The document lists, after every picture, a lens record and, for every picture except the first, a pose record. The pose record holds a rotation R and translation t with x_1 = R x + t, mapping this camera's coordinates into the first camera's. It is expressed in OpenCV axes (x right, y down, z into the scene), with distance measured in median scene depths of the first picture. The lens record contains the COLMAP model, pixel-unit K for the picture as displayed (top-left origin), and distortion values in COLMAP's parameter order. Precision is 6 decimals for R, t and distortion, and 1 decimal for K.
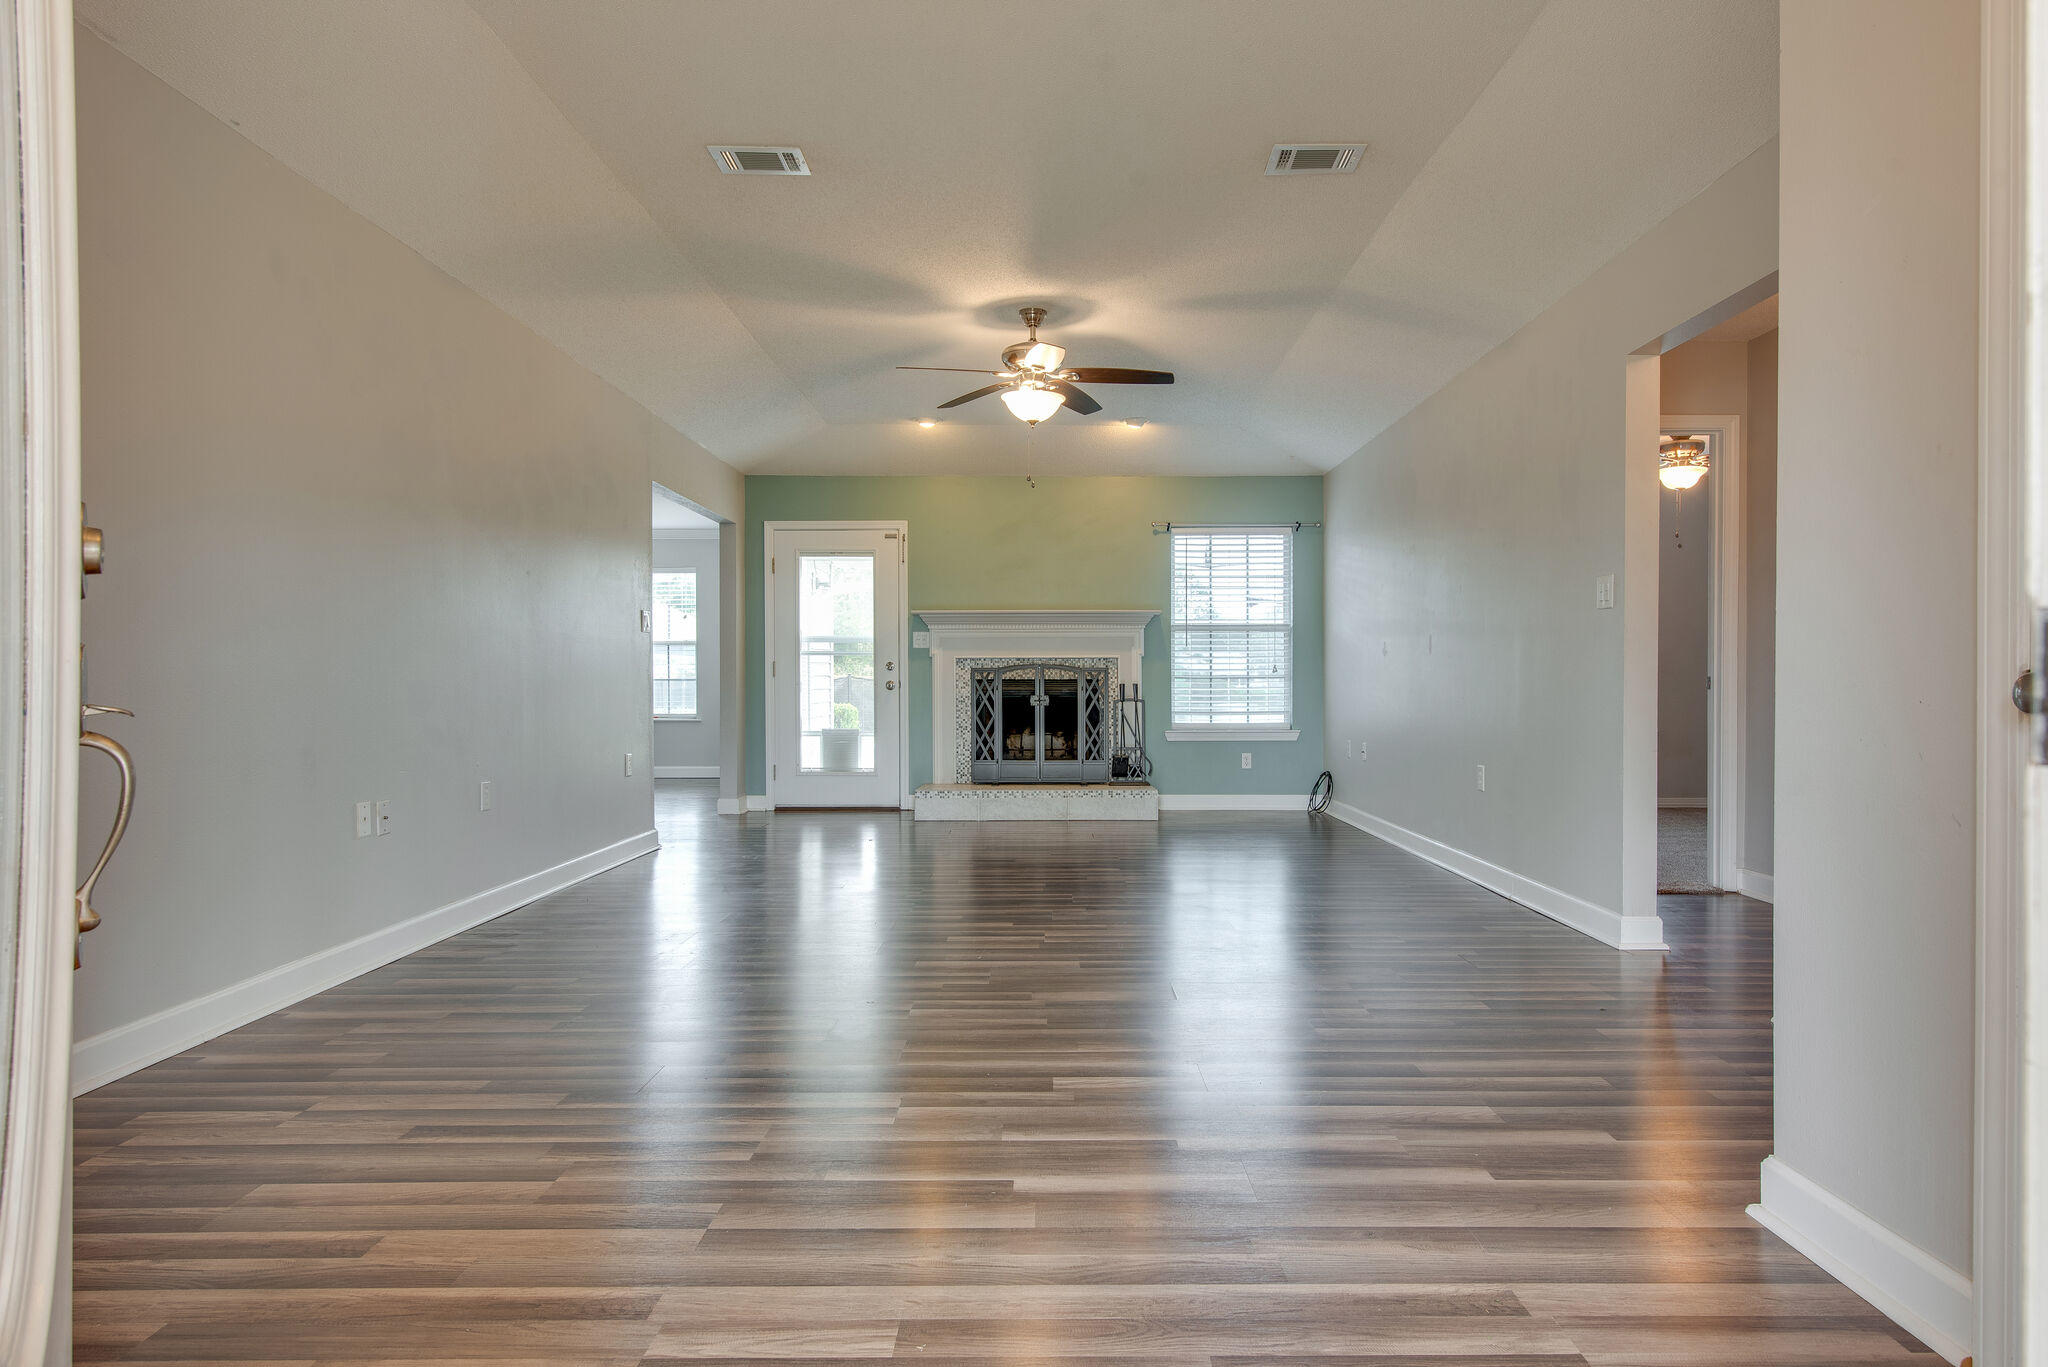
lens RADIAL K [[1226.5, 0, 1025.4], [0, 1226.5, 695.3], [0, 0, 1]] dist [0.005101, 0.000356]
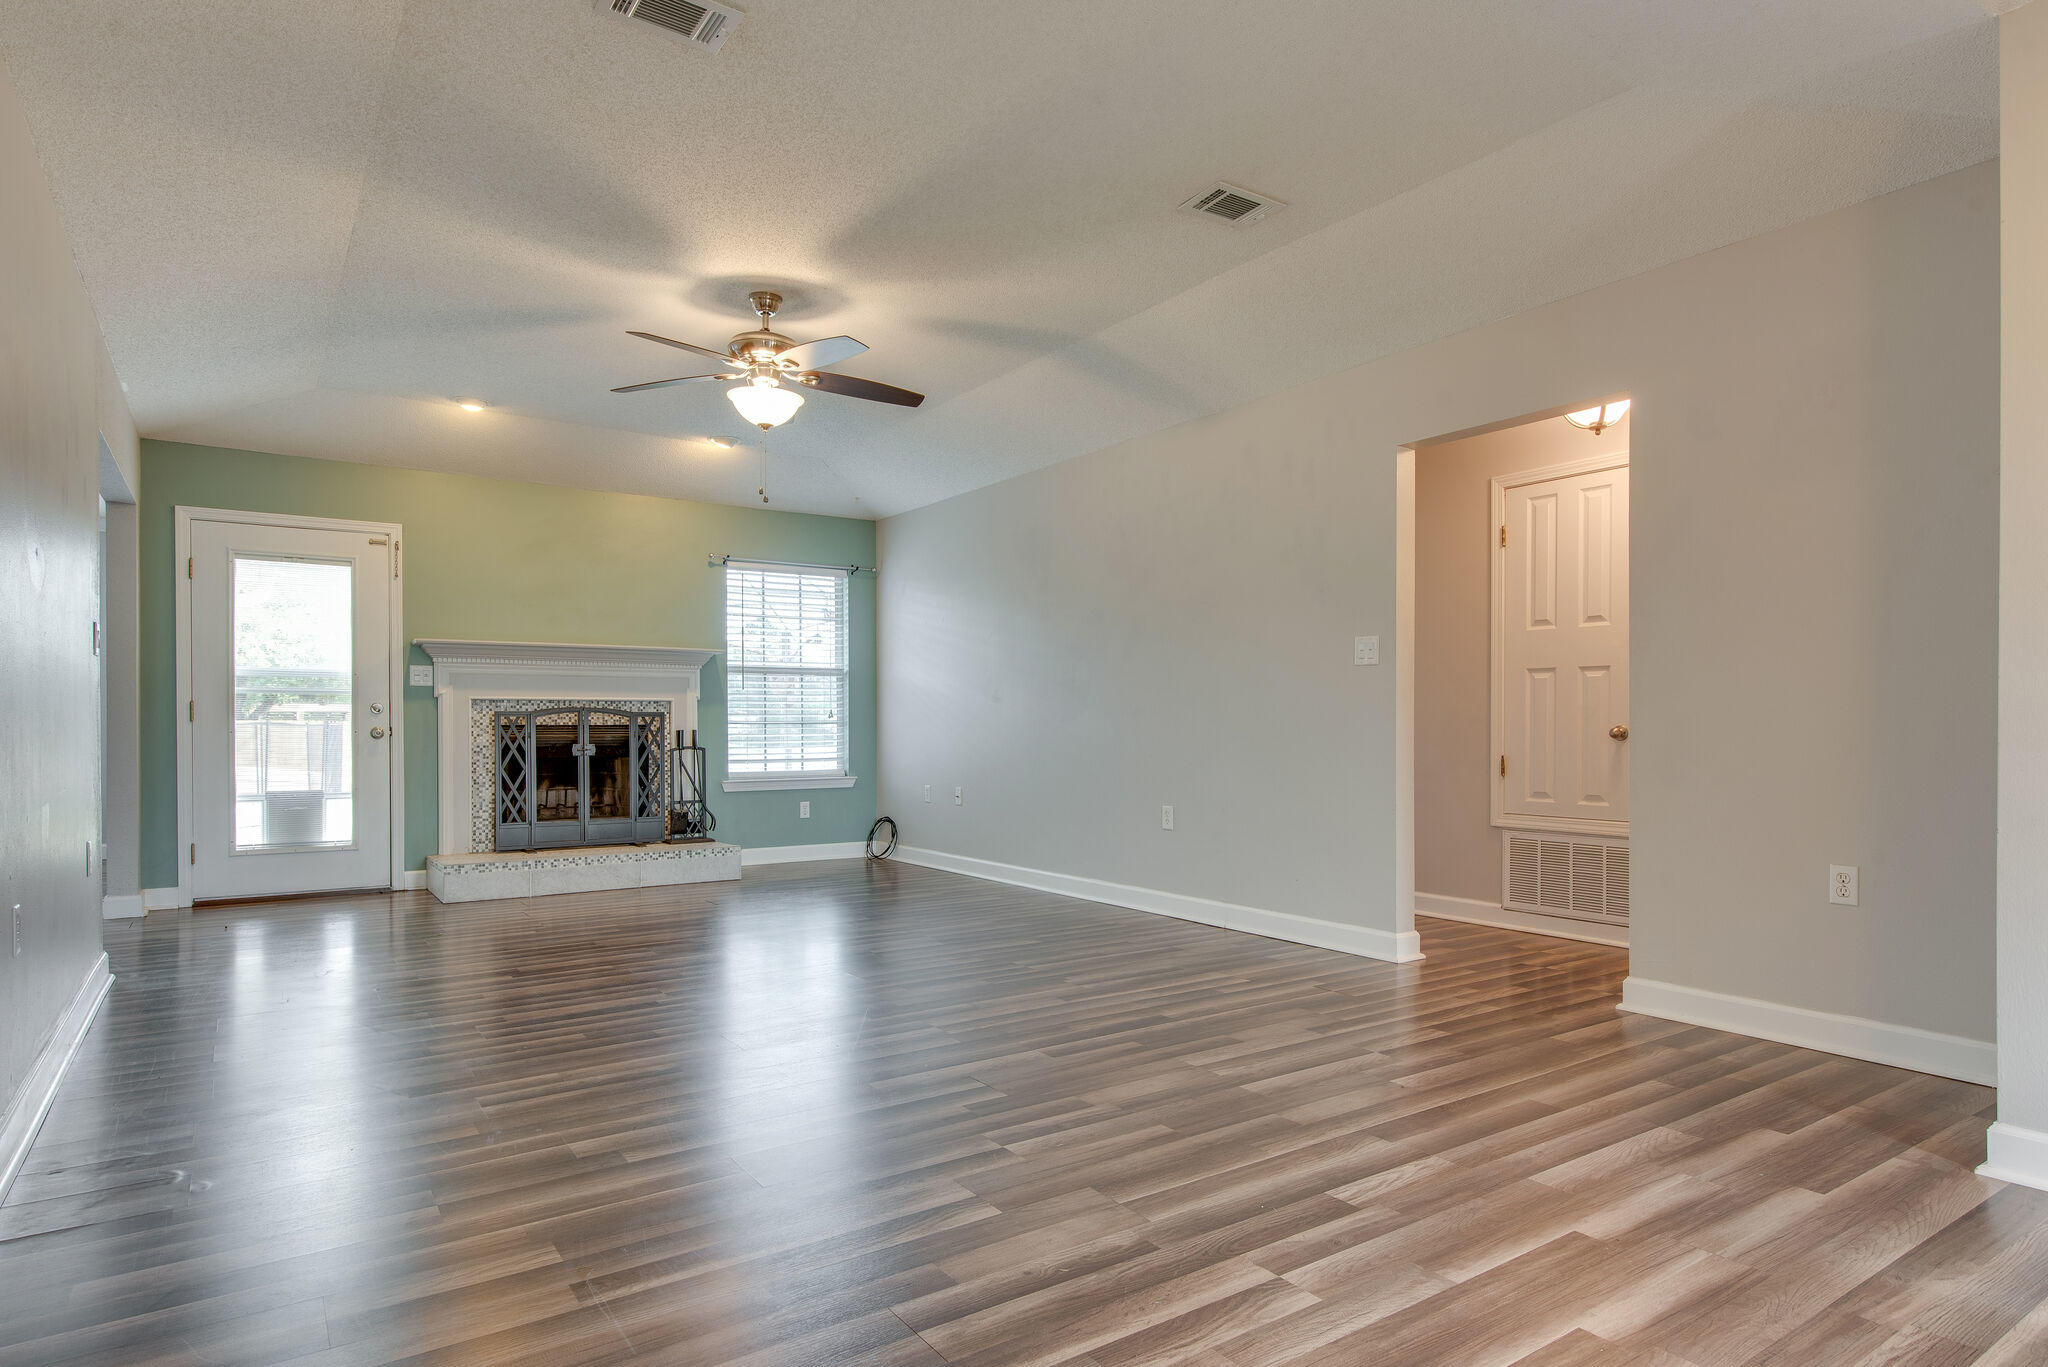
lens RADIAL K [[1177.6, 0, 1035.4], [0, 1177.6, 731.4], [0, 0, 1]] dist [0.002989, 0.000080]
pose [[0.815064, -0.003622, 0.579360, -0.206494], [0.006586, 0.999974, -0.003014, -0.004010], [-0.579333, 0.006272, 0.815067, 0.145608]]
